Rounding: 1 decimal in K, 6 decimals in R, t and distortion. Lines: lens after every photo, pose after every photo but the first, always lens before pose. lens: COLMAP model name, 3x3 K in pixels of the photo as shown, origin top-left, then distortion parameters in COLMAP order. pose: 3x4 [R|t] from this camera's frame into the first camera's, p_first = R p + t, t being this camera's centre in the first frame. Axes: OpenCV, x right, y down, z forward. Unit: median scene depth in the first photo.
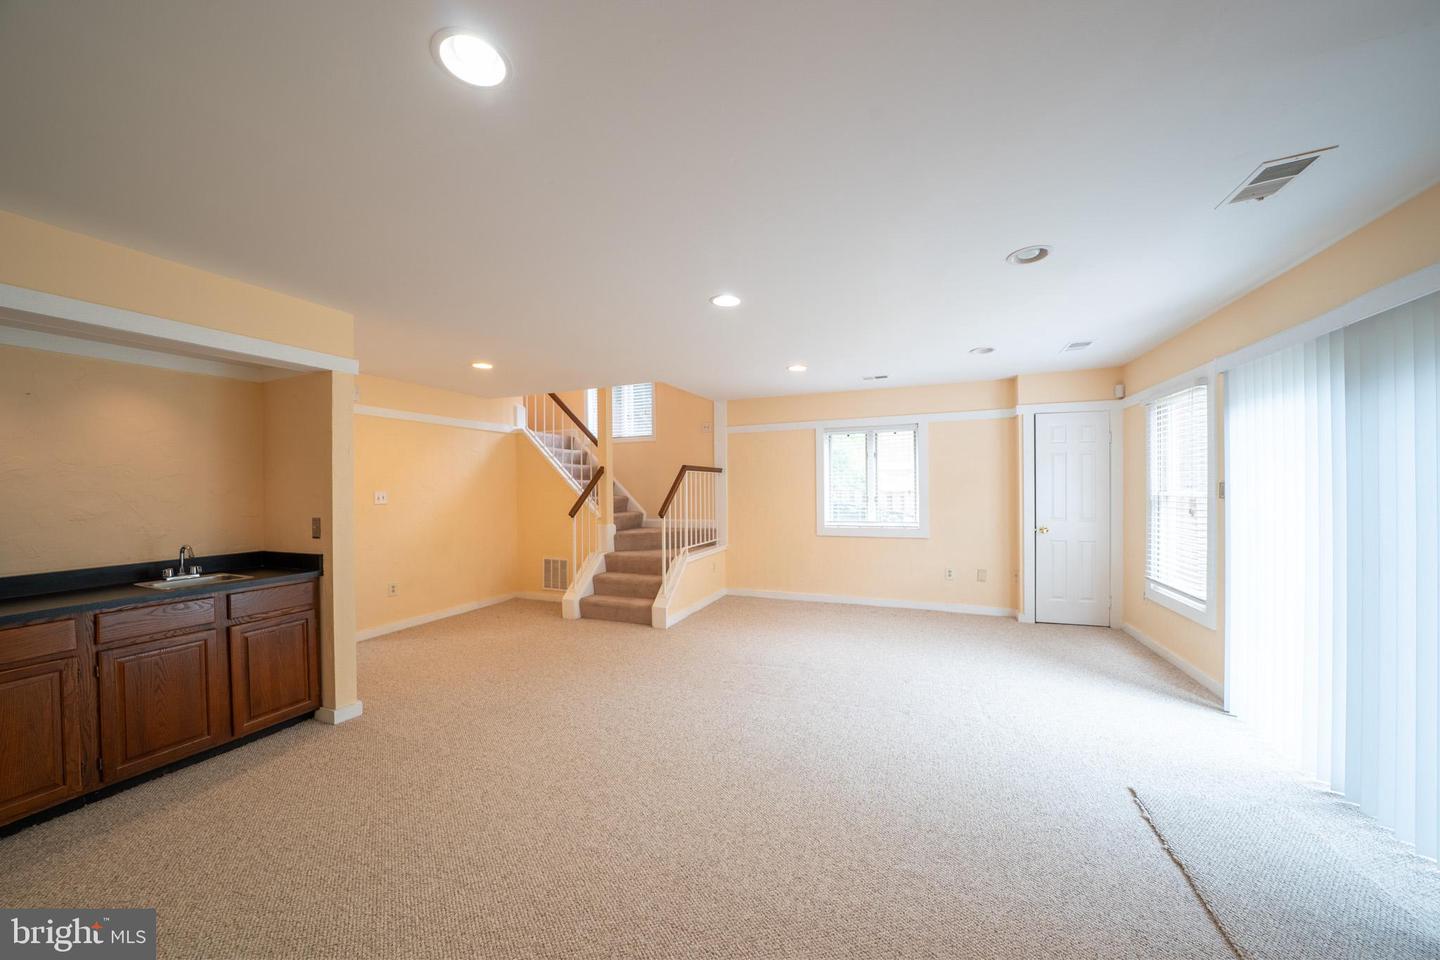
lens RADIAL K [[500.7, 0, 714.5], [0, 500.7, 489.1], [0, 0, 1]] dist [-0.024798, 0.000248]
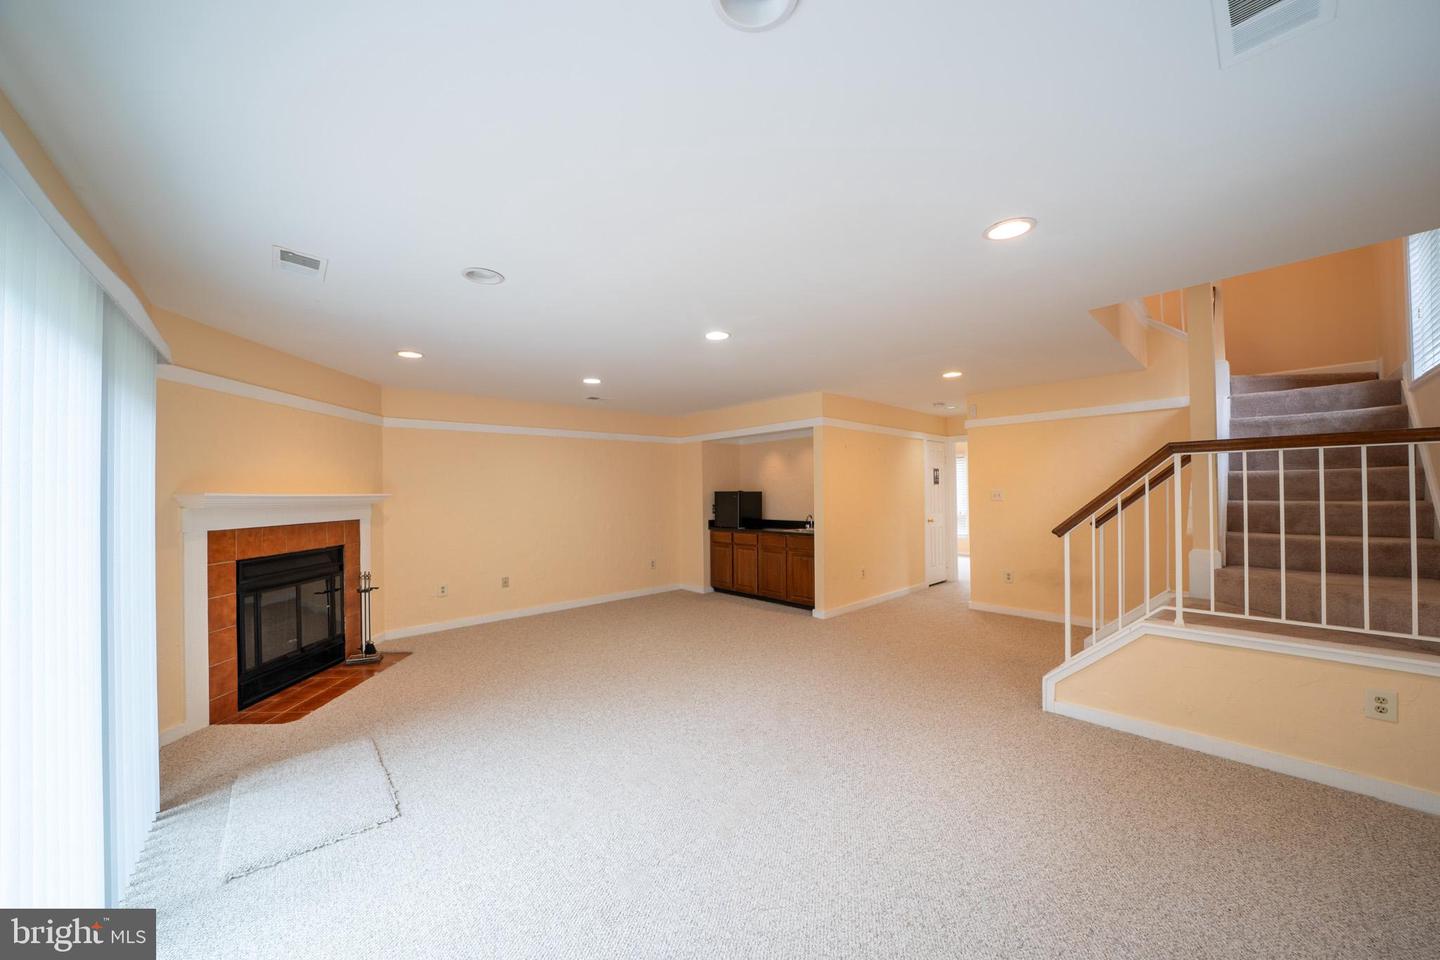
lens RADIAL K [[500.7, 0, 714.5], [0, 500.7, 489.1], [0, 0, 1]] dist [-0.024798, 0.000248]
pose [[-0.441728, 0.006483, -0.897126, 0.647727], [0.013911, 0.999903, 0.000376, -0.008100], [0.897041, -0.012314, -0.441775, 0.904434]]
